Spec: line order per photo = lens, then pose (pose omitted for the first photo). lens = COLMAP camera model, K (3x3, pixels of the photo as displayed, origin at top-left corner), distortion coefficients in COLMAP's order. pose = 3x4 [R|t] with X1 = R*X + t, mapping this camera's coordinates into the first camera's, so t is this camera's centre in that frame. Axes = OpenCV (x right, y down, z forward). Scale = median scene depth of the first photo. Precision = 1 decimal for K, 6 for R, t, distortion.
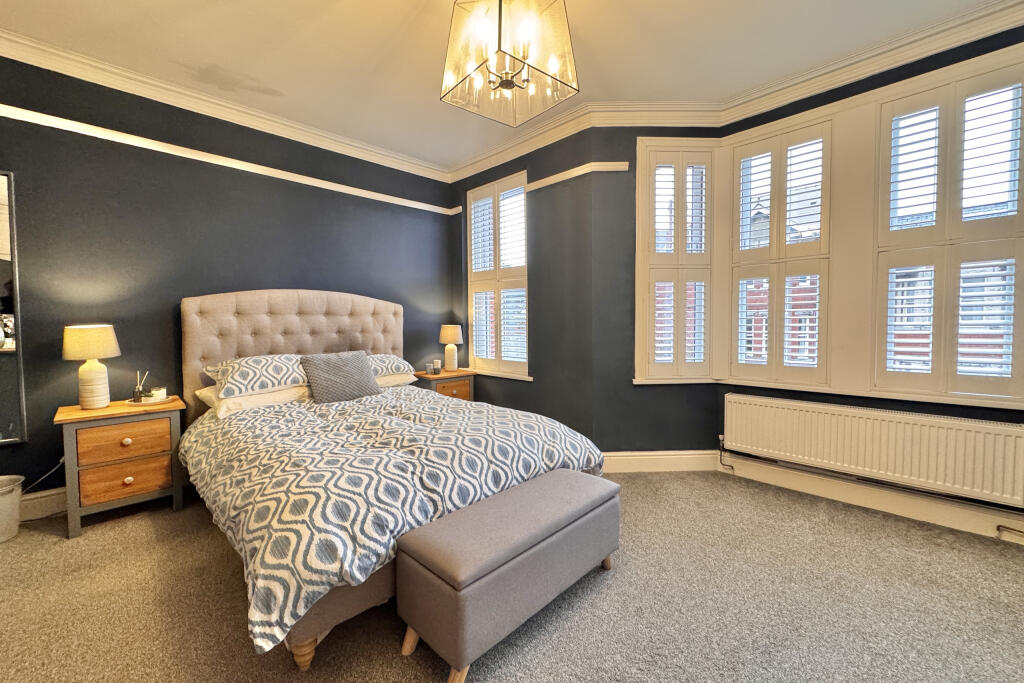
lens RADIAL K [[407.4, 0, 506.5], [0, 407.4, 342.9], [0, 0, 1]] dist [-0.000465, -0.001146]
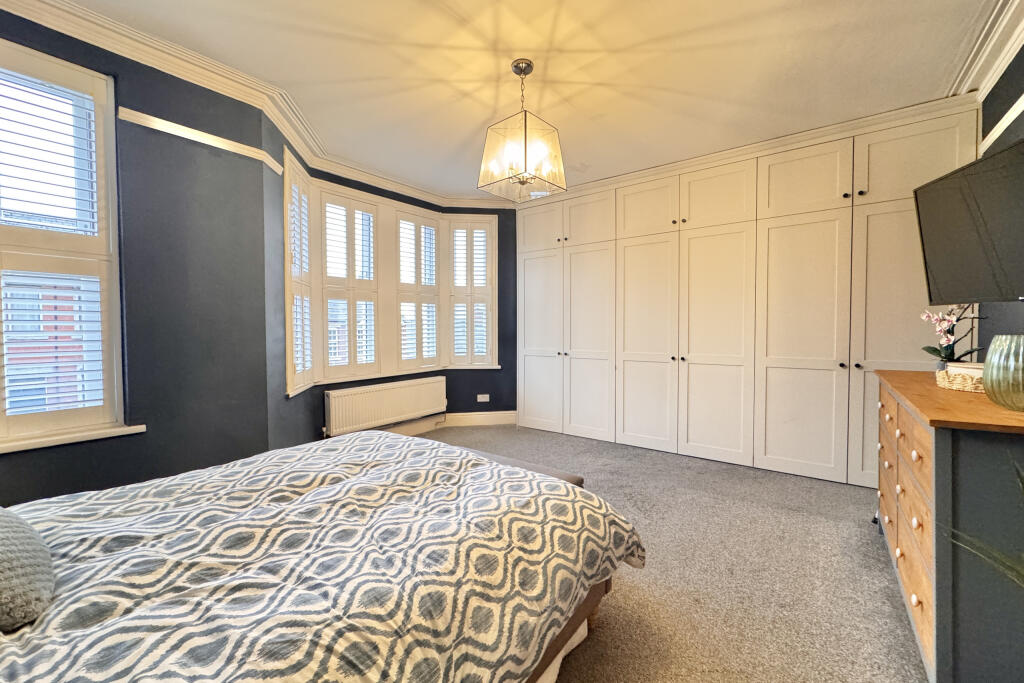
lens RADIAL K [[407.4, 0, 514.4], [0, 407.4, 338.1], [0, 0, 1]] dist [-0.000465, -0.001146]
pose [[-0.161794, -0.022737, 0.986563, -1.037547], [0.052210, 0.998137, 0.031566, -0.060390], [-0.985442, 0.056616, -0.160306, 0.877018]]
